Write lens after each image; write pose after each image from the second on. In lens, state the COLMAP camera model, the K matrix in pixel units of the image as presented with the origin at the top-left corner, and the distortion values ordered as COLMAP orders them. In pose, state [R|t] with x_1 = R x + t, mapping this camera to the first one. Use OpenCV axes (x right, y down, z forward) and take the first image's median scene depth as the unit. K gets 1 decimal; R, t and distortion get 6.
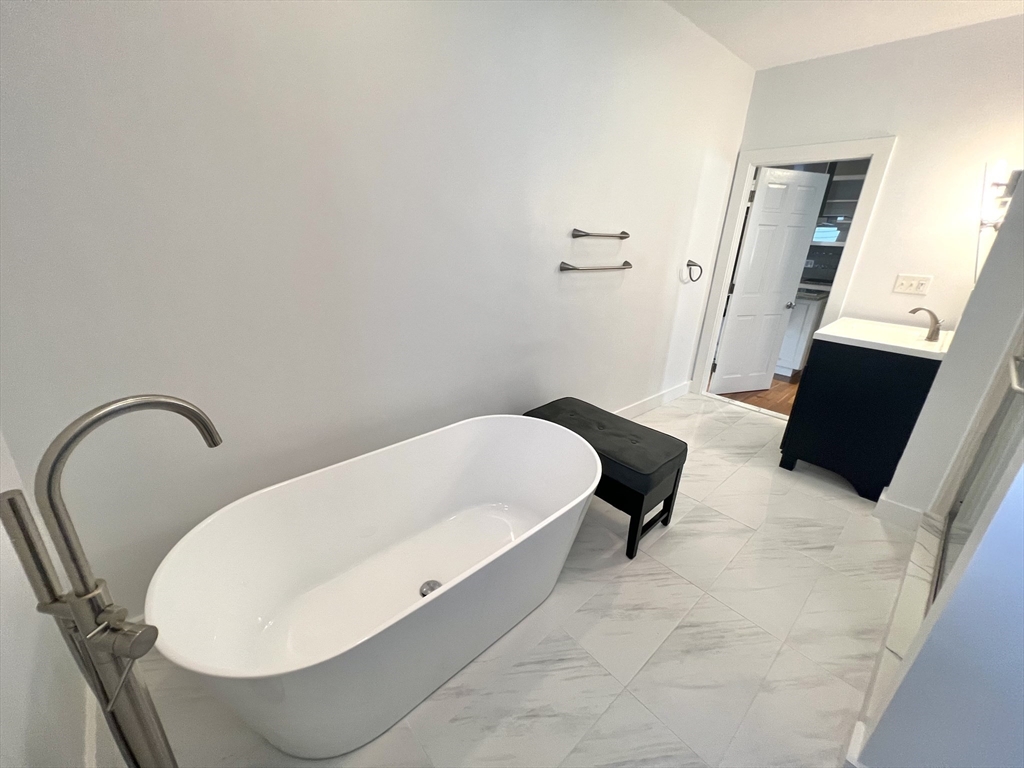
lens RADIAL K [[410.1, 0, 513.5], [0, 410.1, 384.5], [0, 0, 1]] dist [-0.002212, 0.000099]
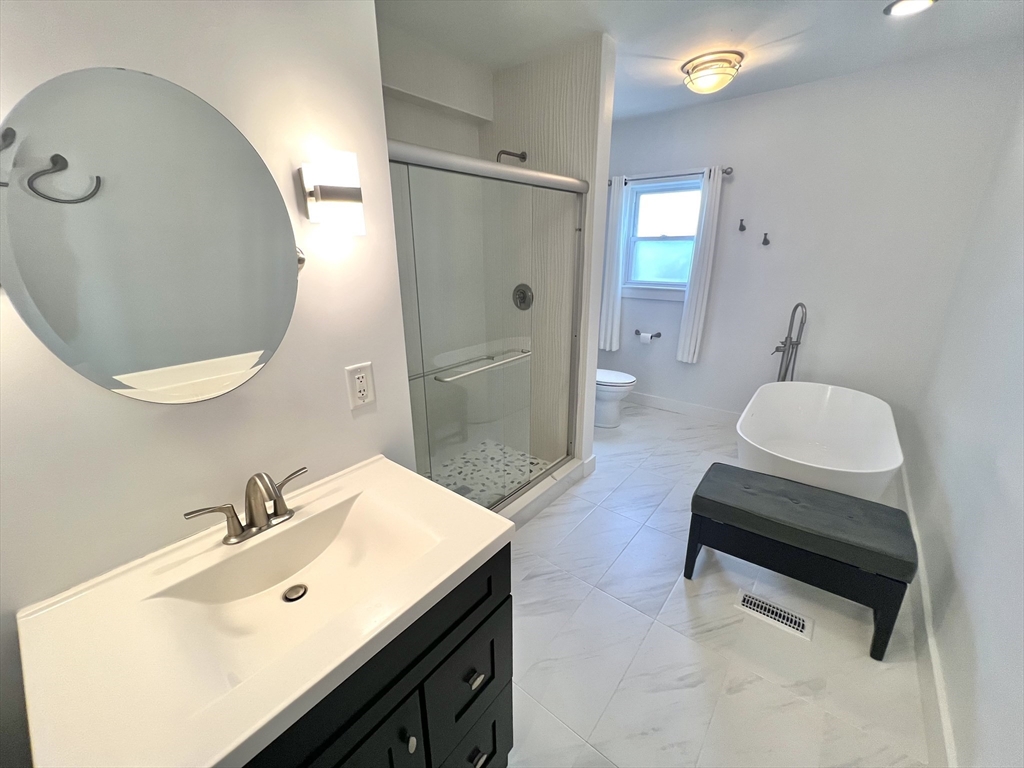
lens RADIAL K [[410.1, 0, 513.8], [0, 410.1, 382.7], [0, 0, 1]] dist [-0.002212, 0.000099]
pose [[-0.988189, 0.010263, -0.152897, 1.010224], [-0.086286, 0.787283, 0.610525, -0.622152], [0.126639, 0.616507, -0.777098, 1.568879]]
